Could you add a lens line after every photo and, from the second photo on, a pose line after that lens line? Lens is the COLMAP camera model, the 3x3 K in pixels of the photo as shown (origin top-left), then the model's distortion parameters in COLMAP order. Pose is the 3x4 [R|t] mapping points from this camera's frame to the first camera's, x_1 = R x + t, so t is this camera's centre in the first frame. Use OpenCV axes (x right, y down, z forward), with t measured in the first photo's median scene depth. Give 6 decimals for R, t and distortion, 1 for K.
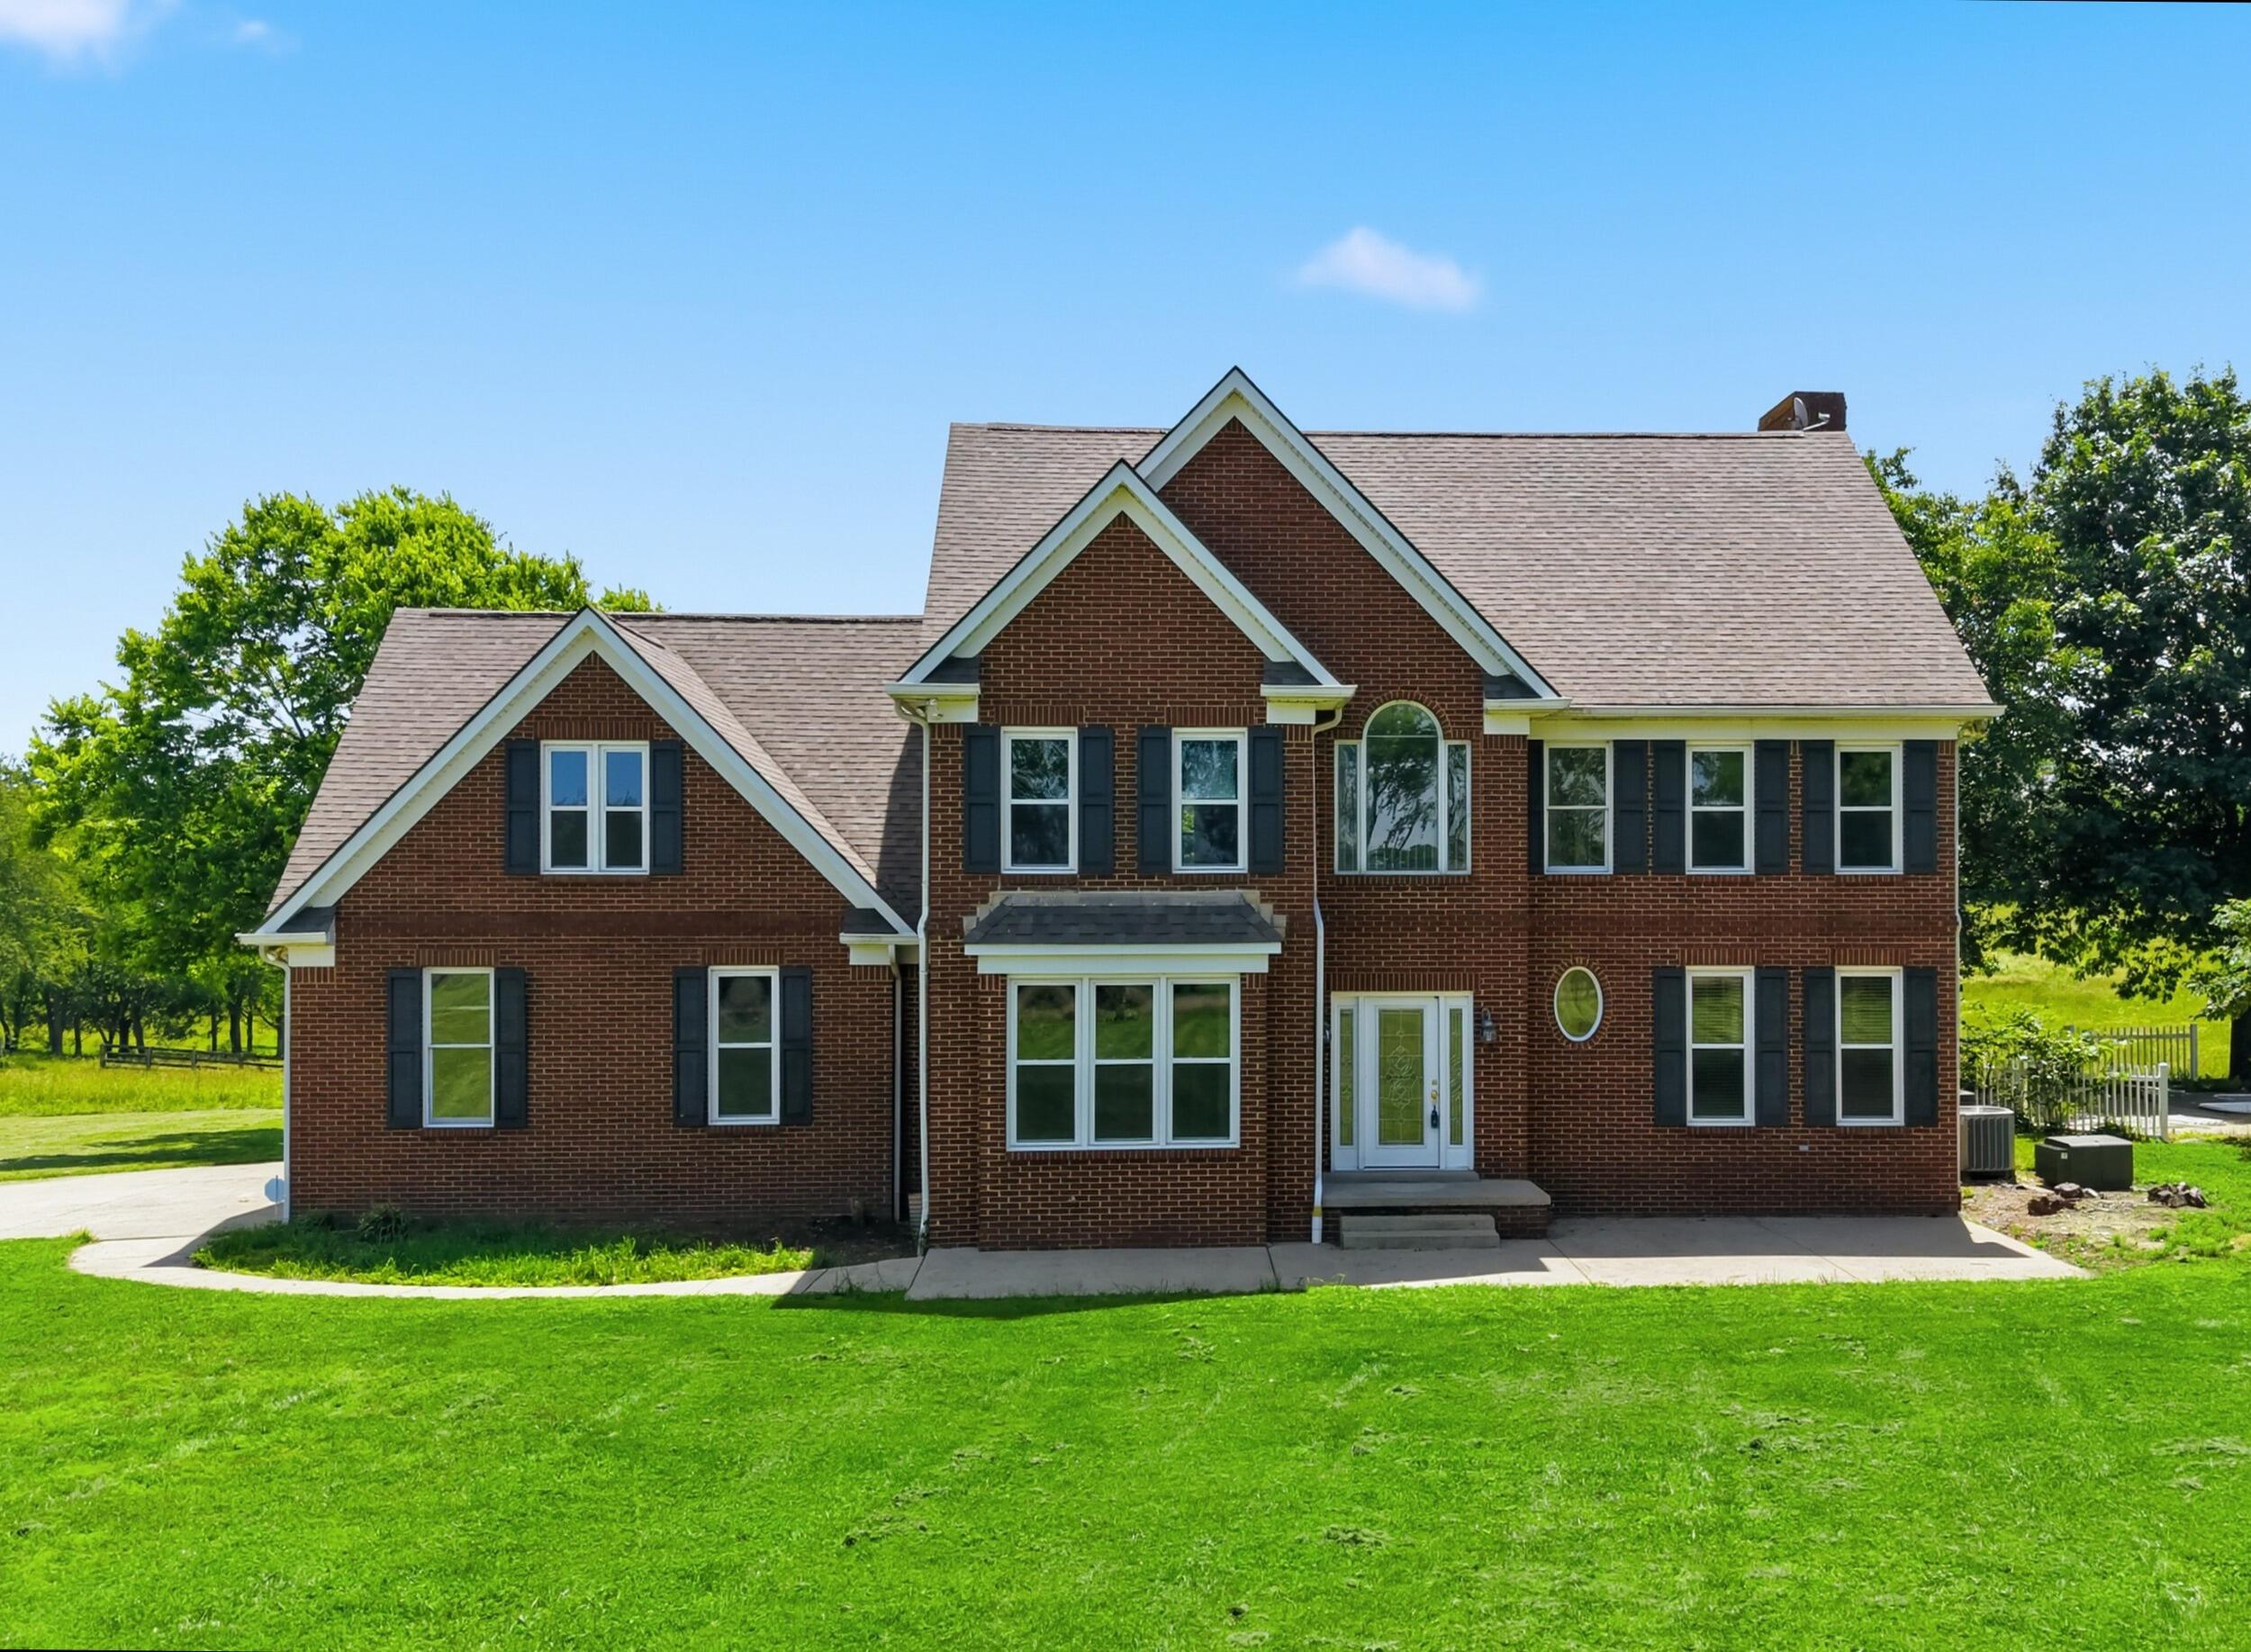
lens RADIAL K [[2080.4, 0, 1124.4], [0, 2080.4, 898.9], [0, 0, 1]] dist [0.015780, 0.002563]
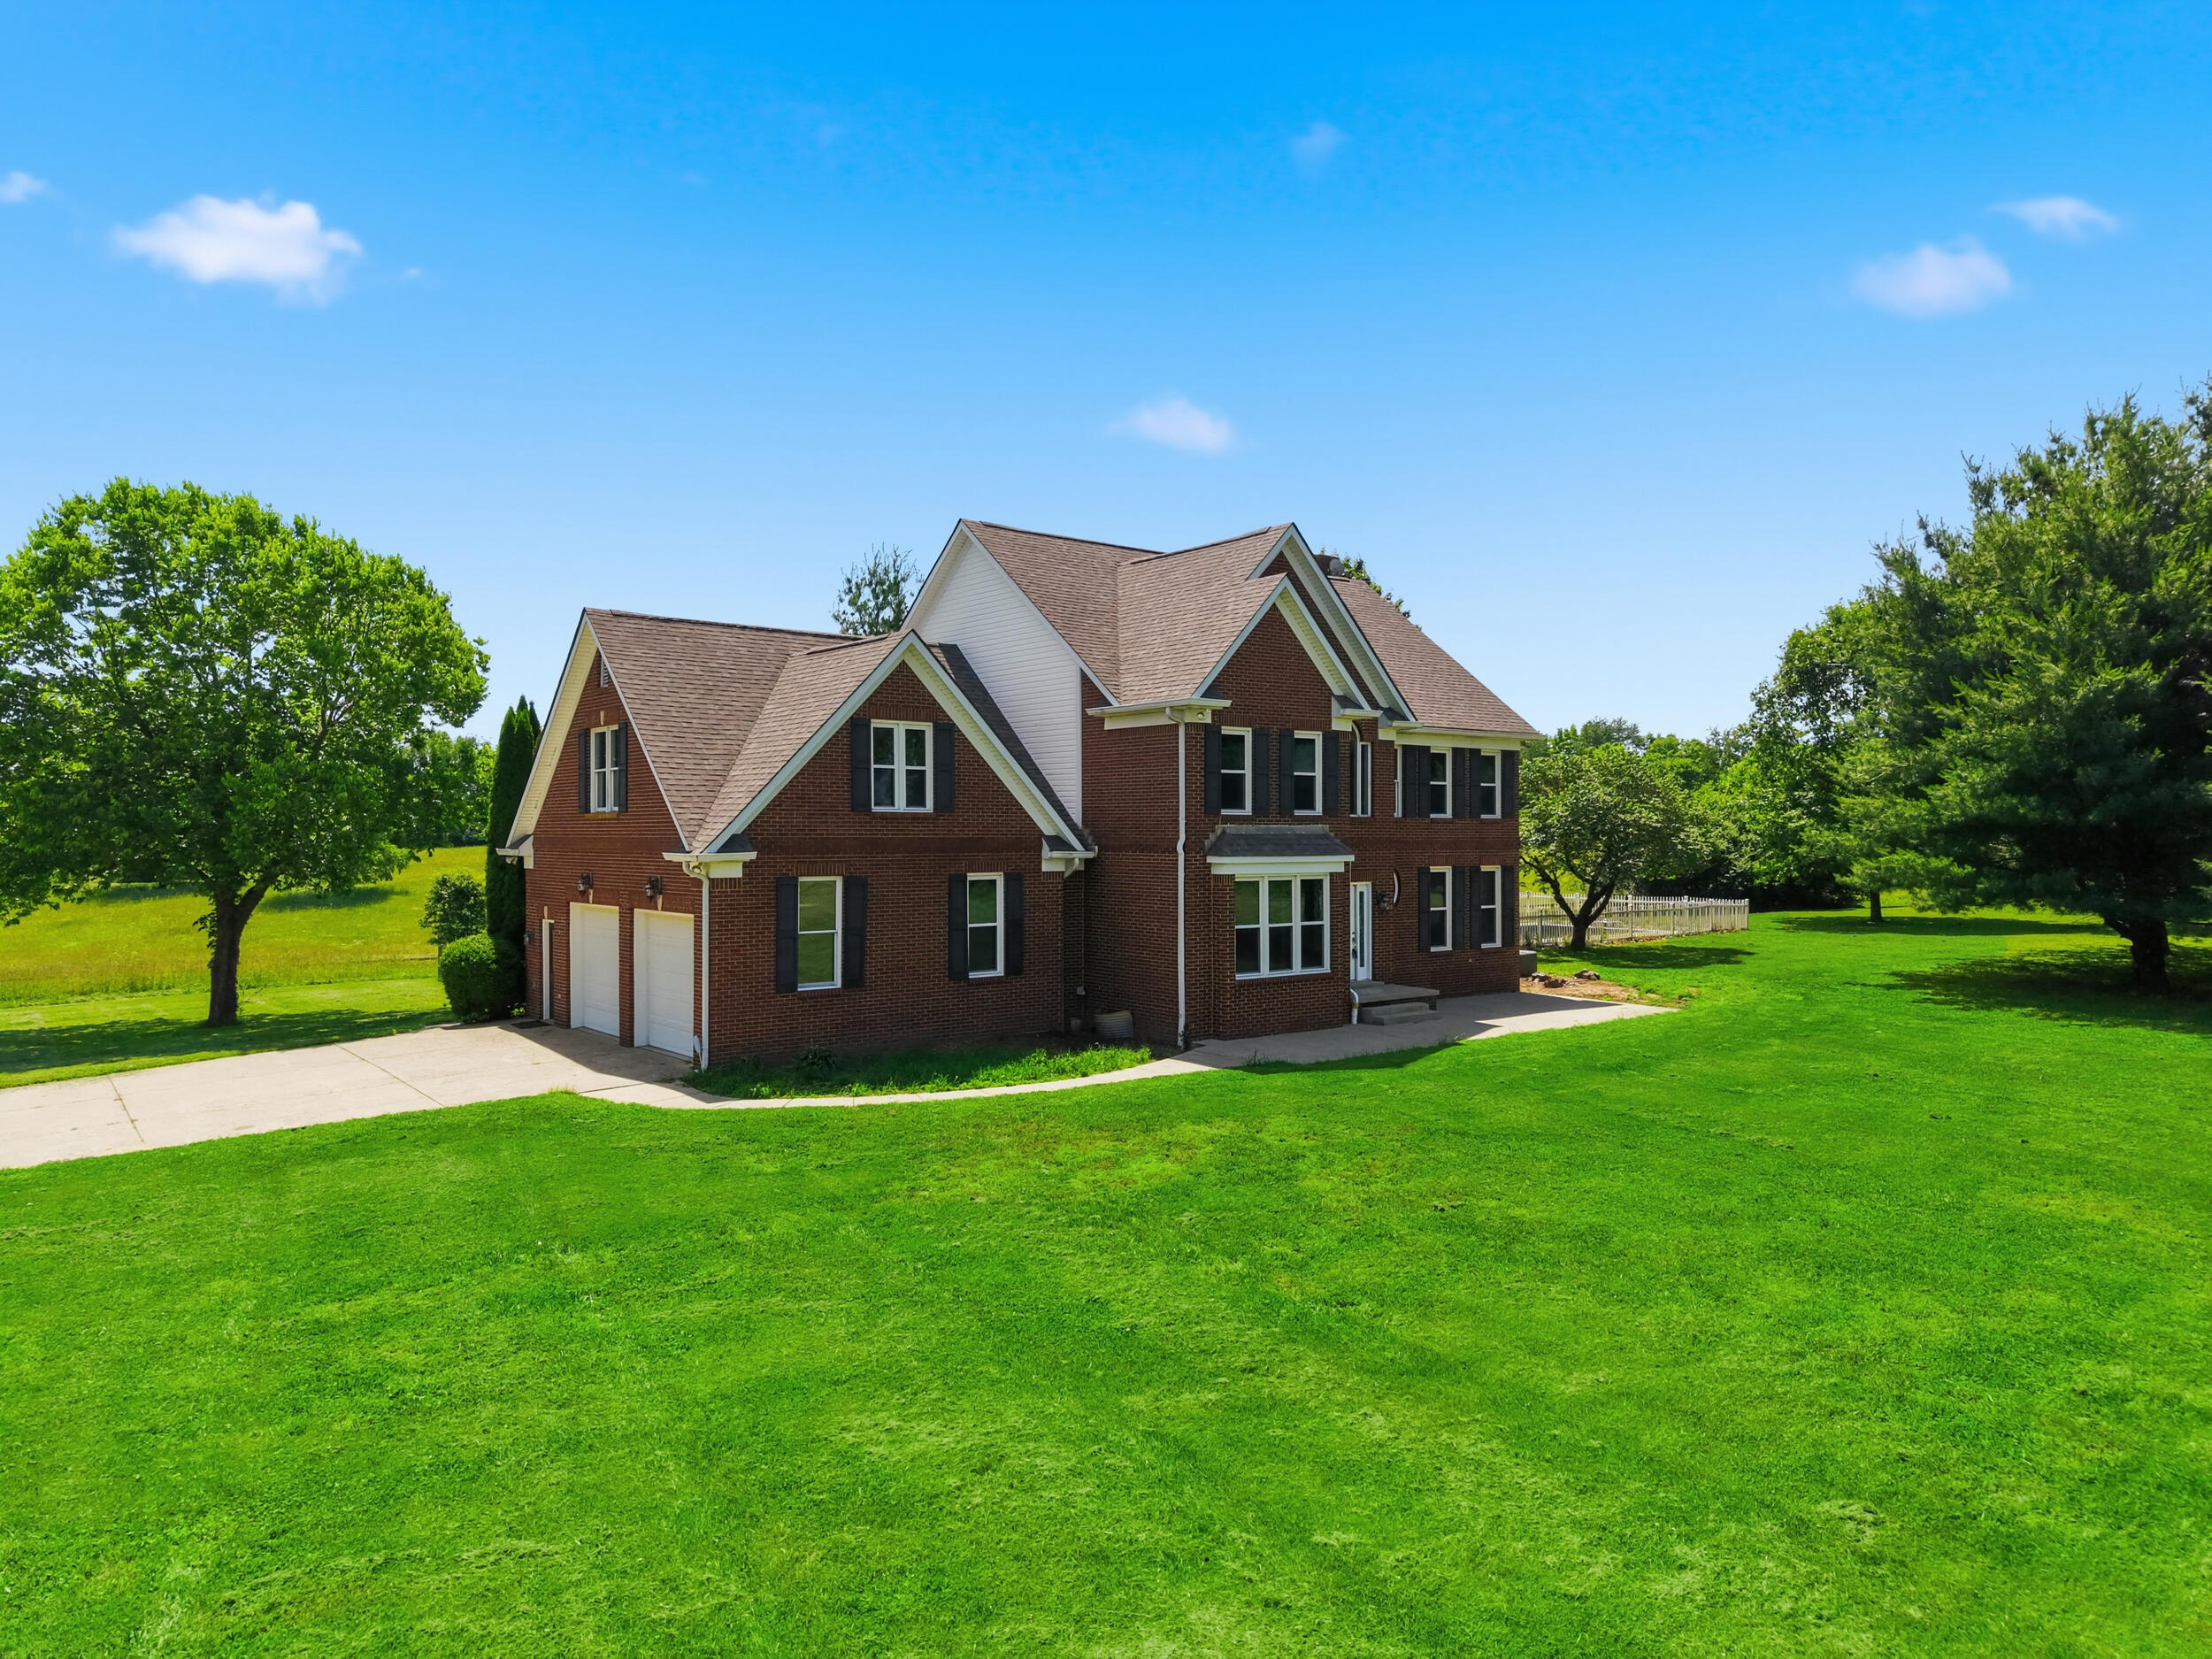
lens RADIAL K [[1522.4, 0, 1106.0], [0, 1522.4, 829.5], [0, 0, 1]] dist [0.005797, -0.004894]
pose [[0.848122, 0.002075, 0.529797, -0.710815], [-0.002715, 0.999996, 0.000429, -0.000344], [-0.529794, -0.001802, 0.848125, 0.012327]]
